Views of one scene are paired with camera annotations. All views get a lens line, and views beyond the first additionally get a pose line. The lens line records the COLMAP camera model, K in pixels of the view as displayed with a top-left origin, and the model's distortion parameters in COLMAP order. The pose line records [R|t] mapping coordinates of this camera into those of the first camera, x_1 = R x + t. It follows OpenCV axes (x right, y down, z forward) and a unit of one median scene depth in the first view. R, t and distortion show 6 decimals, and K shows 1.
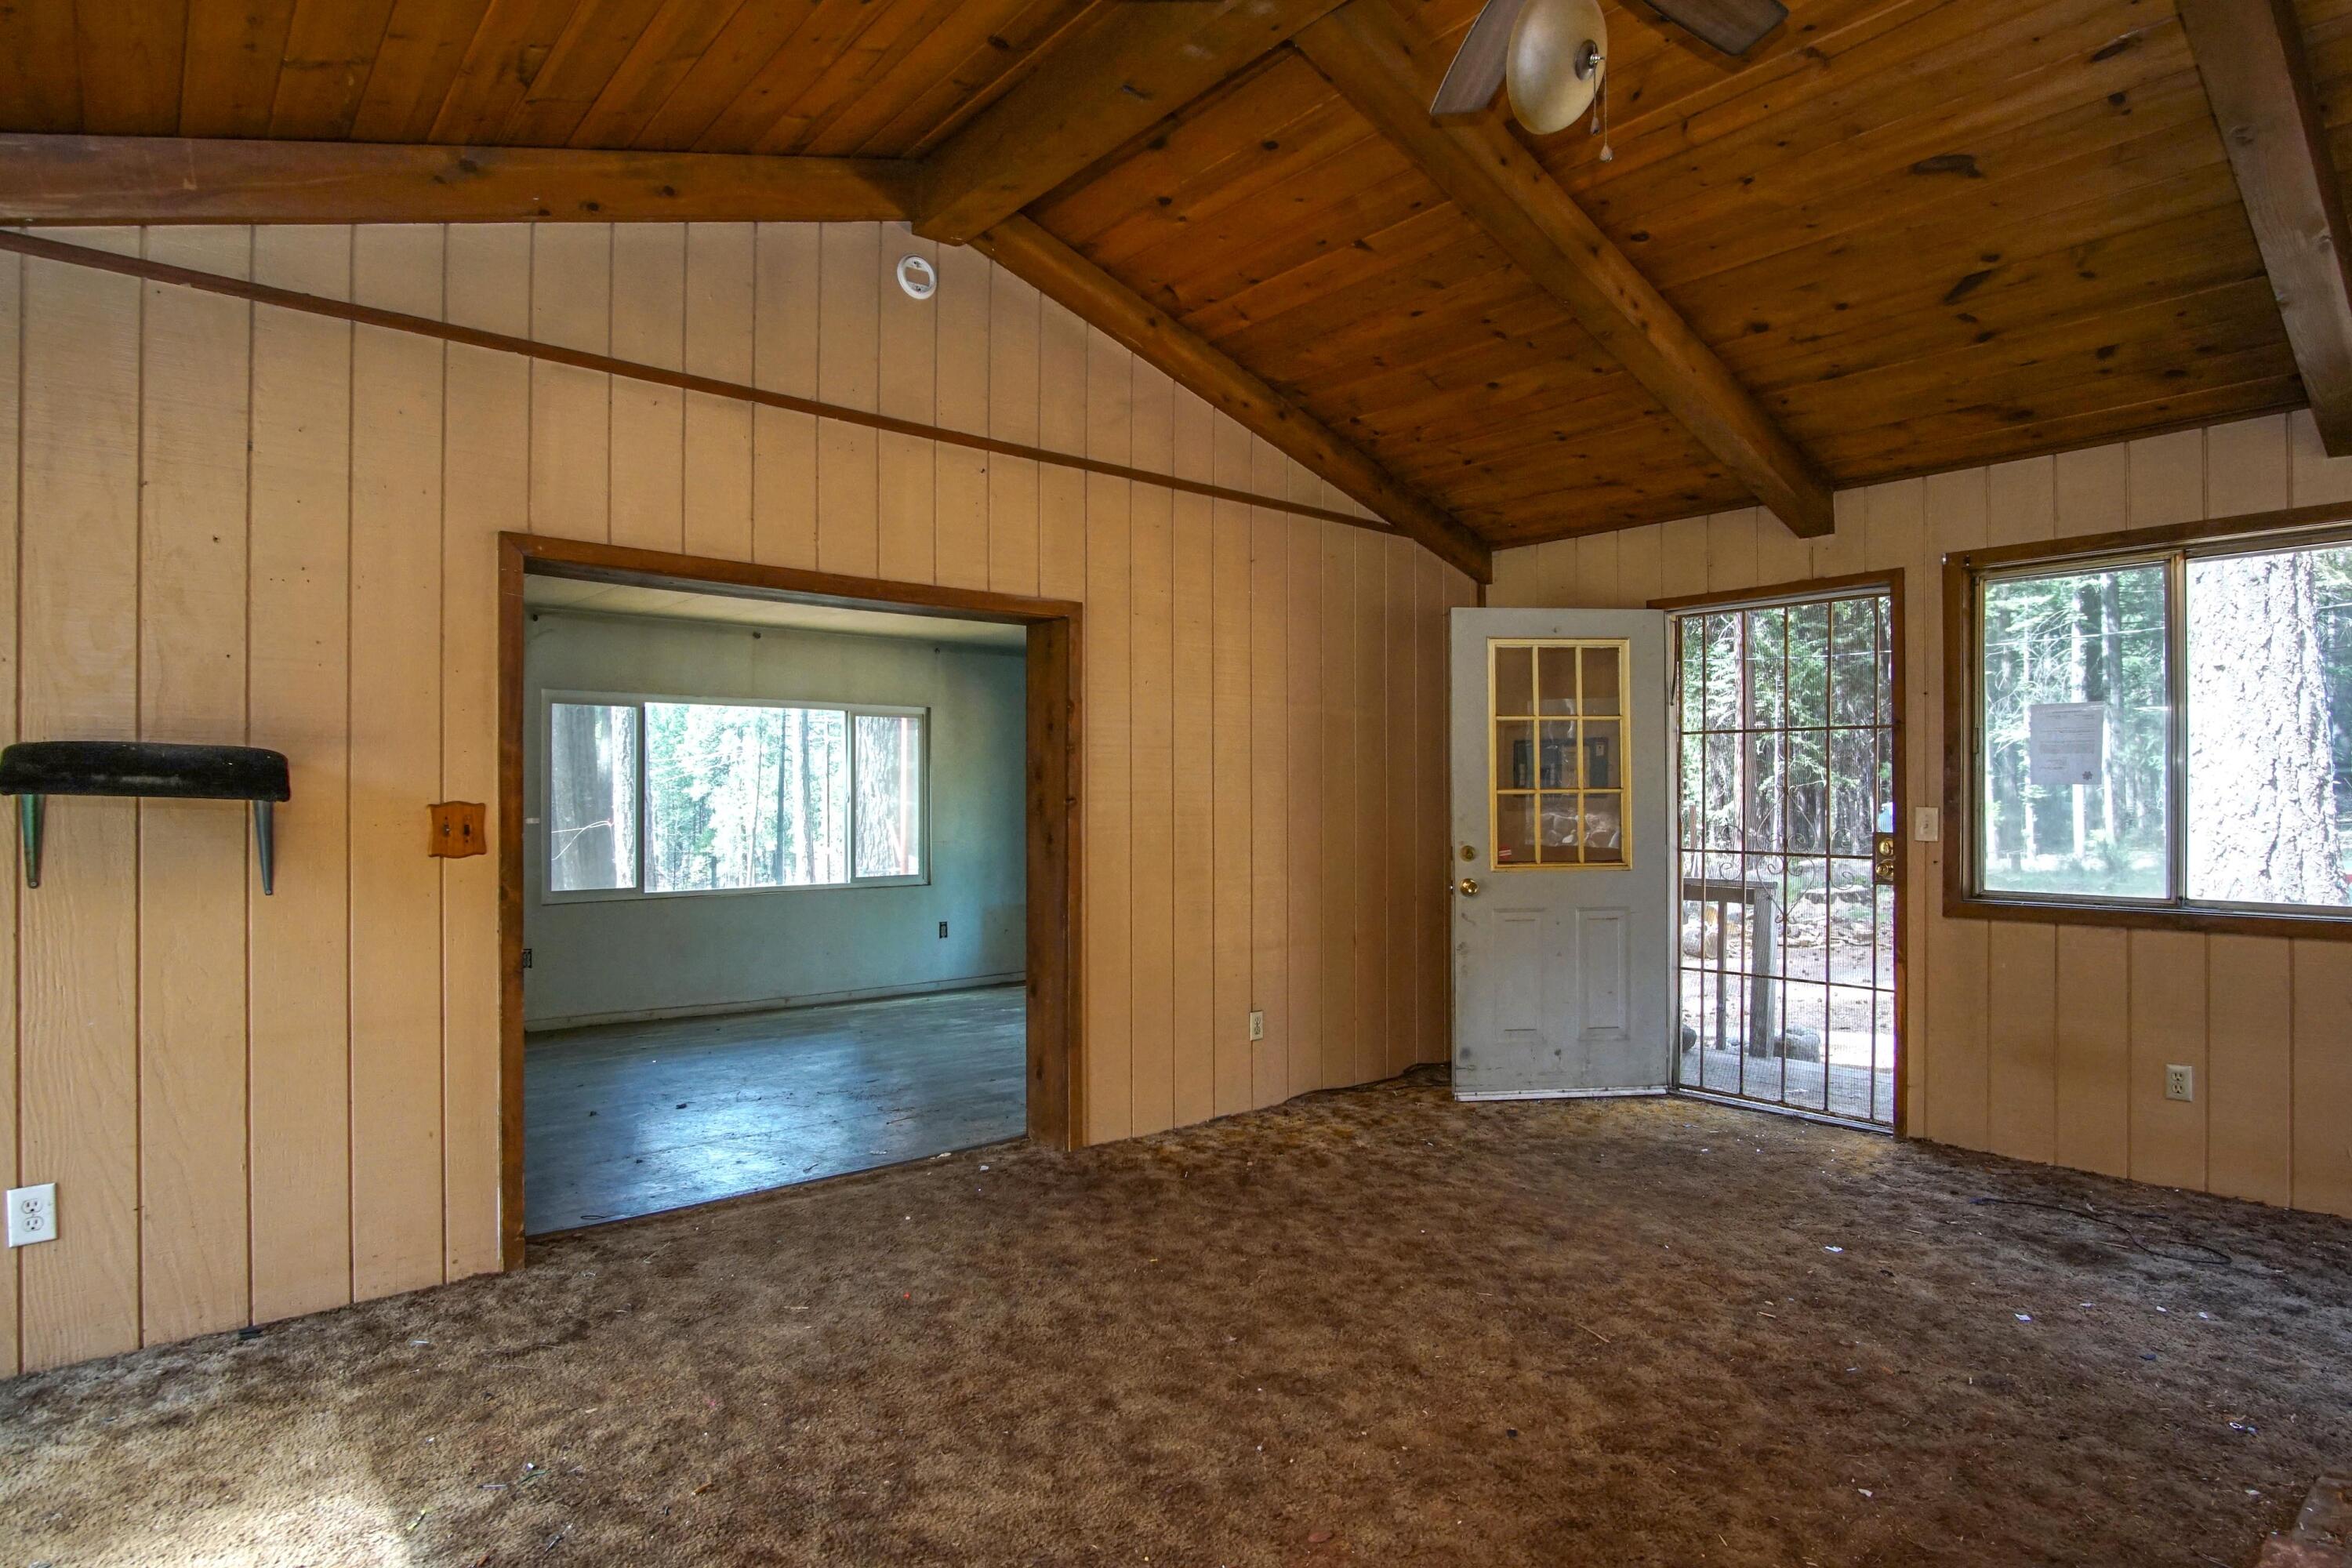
lens RADIAL K [[1256.0, 0, 1178.3], [0, 1256.0, 800.3], [0, 0, 1]] dist [-0.035401, 0.012007]
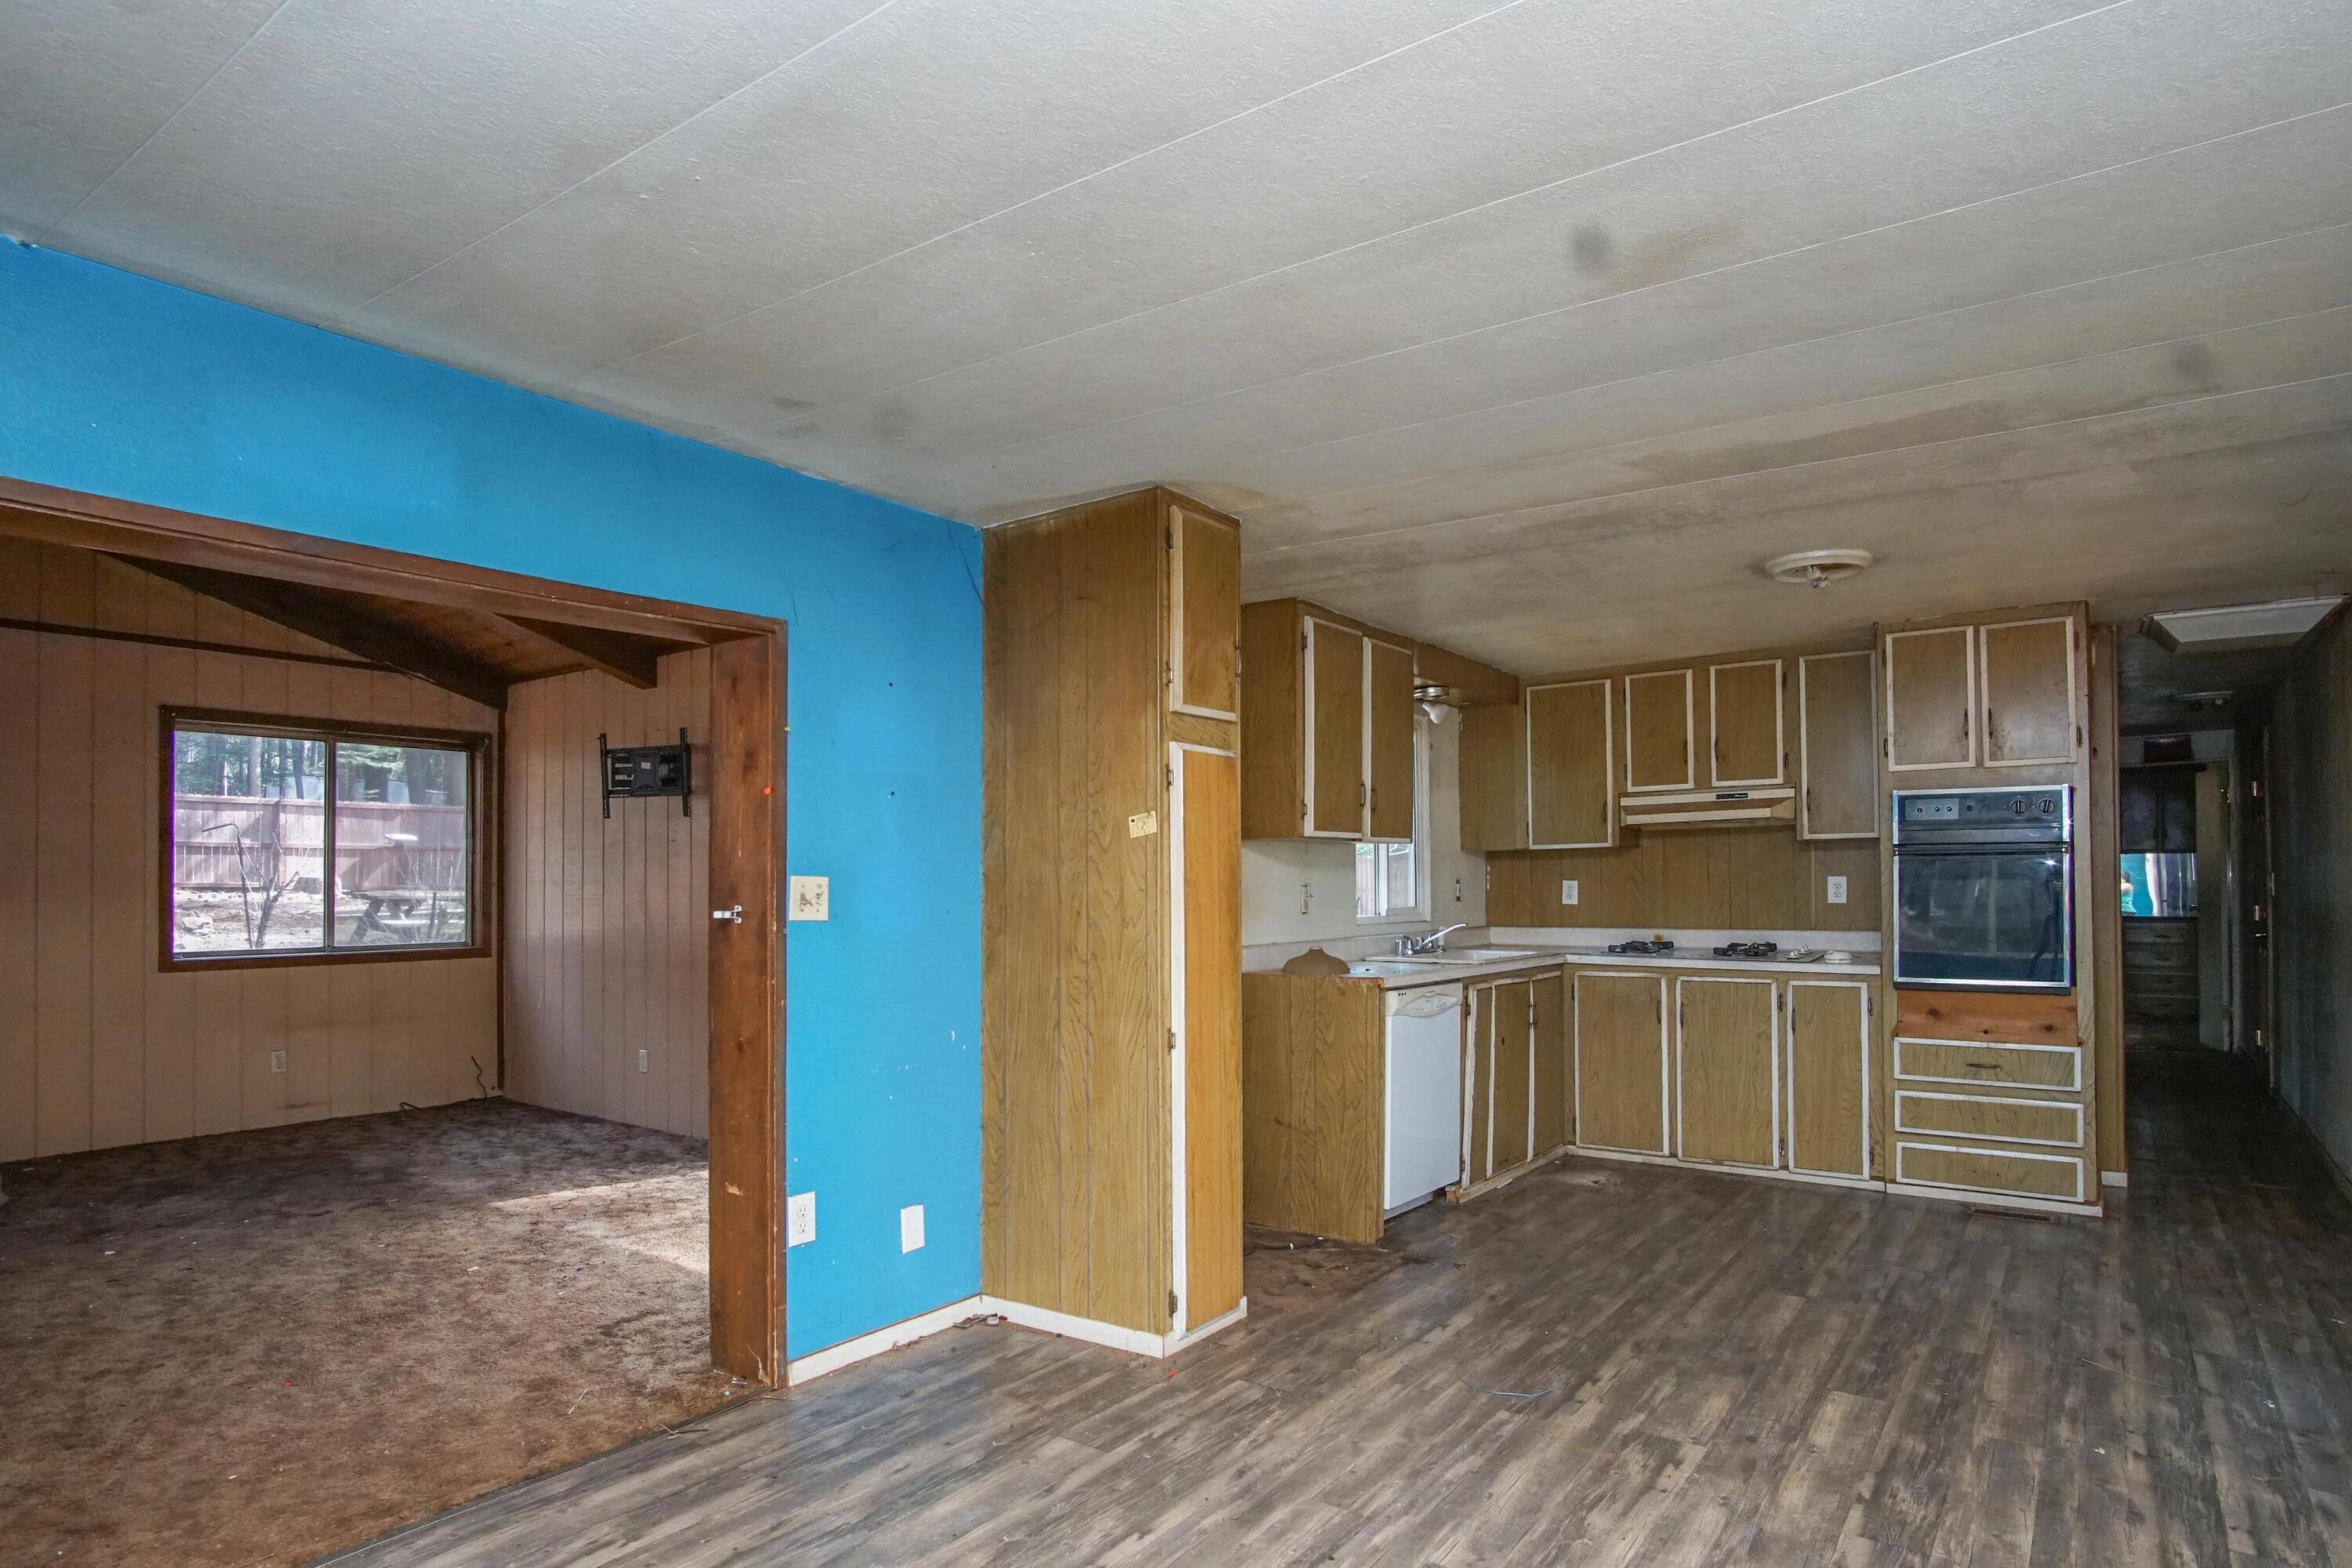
lens RADIAL K [[1256.0, 0, 1178.3], [0, 1256.0, 800.3], [0, 0, 1]] dist [-0.035401, 0.012007]
pose [[-0.971425, -0.014535, -0.236903, -0.633659], [0.001075, 0.997844, -0.065629, -0.010236], [0.237346, -0.064008, -0.969314, 2.035627]]
